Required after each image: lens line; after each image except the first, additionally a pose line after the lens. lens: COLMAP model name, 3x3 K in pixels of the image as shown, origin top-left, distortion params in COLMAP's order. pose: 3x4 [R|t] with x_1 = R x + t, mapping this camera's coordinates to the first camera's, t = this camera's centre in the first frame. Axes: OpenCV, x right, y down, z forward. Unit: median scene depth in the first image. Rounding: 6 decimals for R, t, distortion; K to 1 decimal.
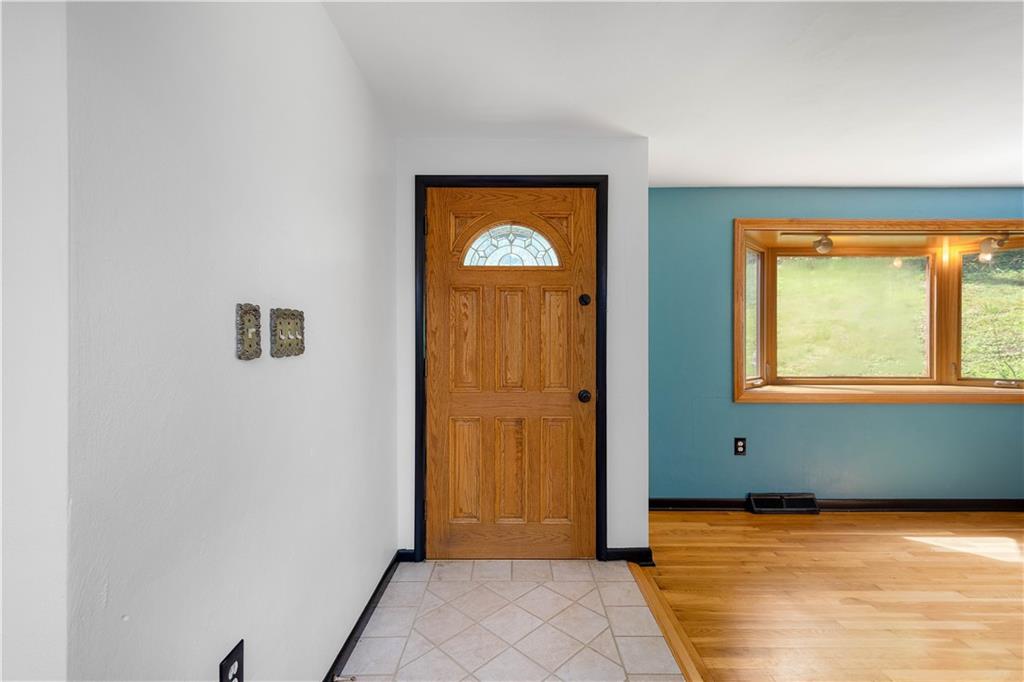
lens RADIAL K [[446.9, 0, 516.8], [0, 446.9, 344.4], [0, 0, 1]] dist [0.008774, -0.000373]
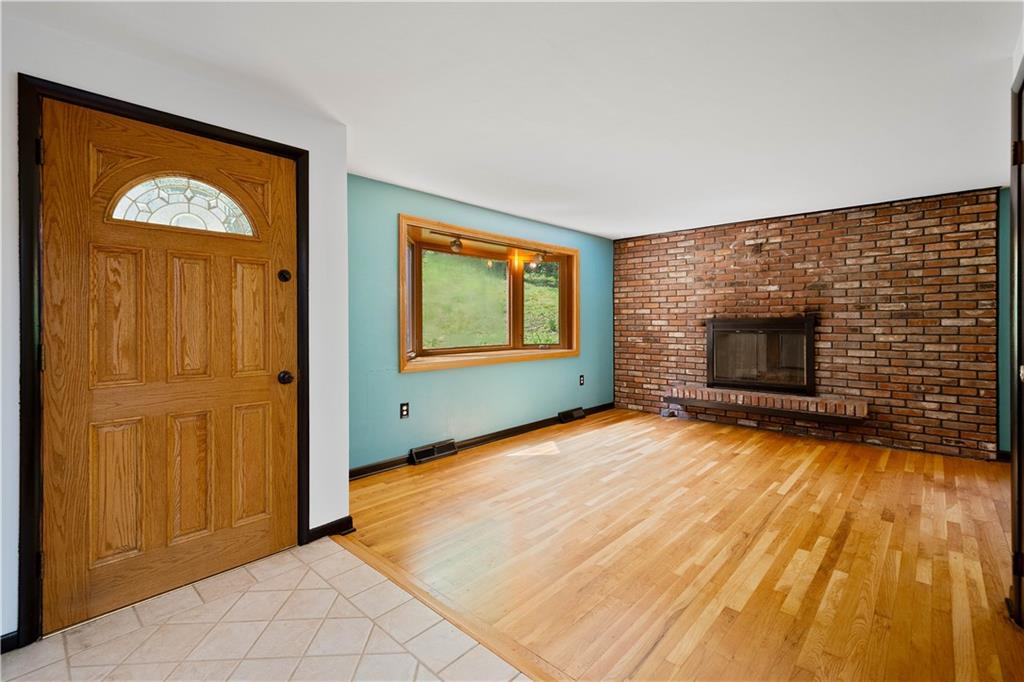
lens RADIAL K [[454.2, 0, 514.2], [0, 454.2, 322.0], [0, 0, 1]] dist [0.000100, -0.000355]
pose [[0.677942, -0.003058, 0.735109, -0.223293], [0.005264, 0.999986, -0.000694, 0.001628], [-0.735096, 0.004340, 0.677949, -0.009158]]
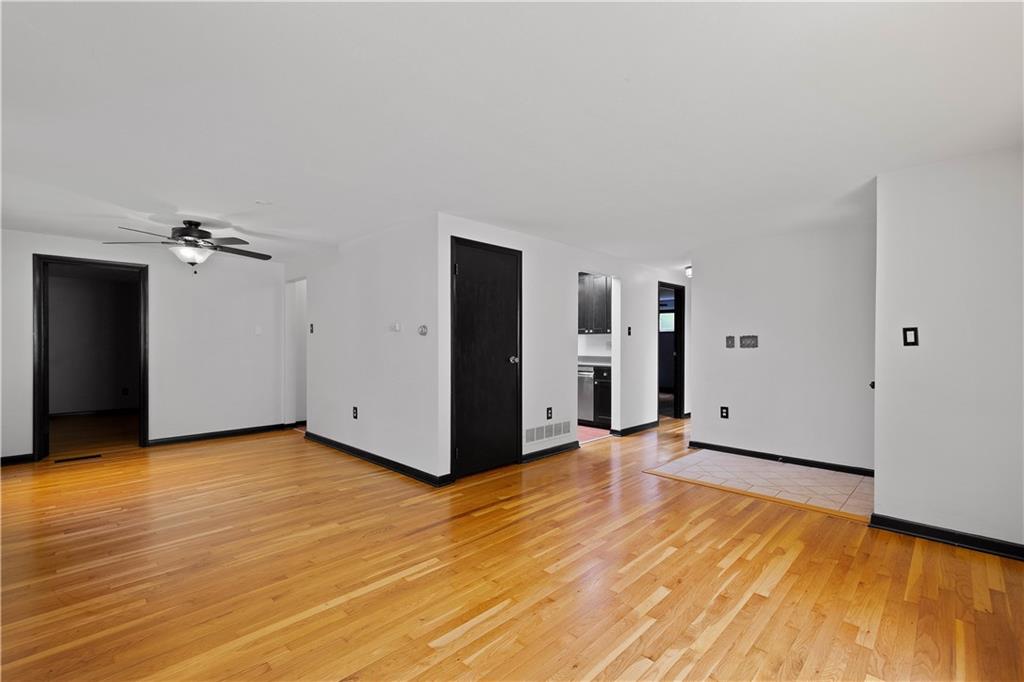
lens RADIAL K [[446.9, 0, 516.8], [0, 446.9, 344.4], [0, 0, 1]] dist [0.008774, -0.000373]
pose [[-0.699107, -0.000867, -0.715017, 1.827188], [-0.004372, 0.999986, 0.003062, -0.002946], [0.715004, 0.005266, -0.699100, 1.149177]]
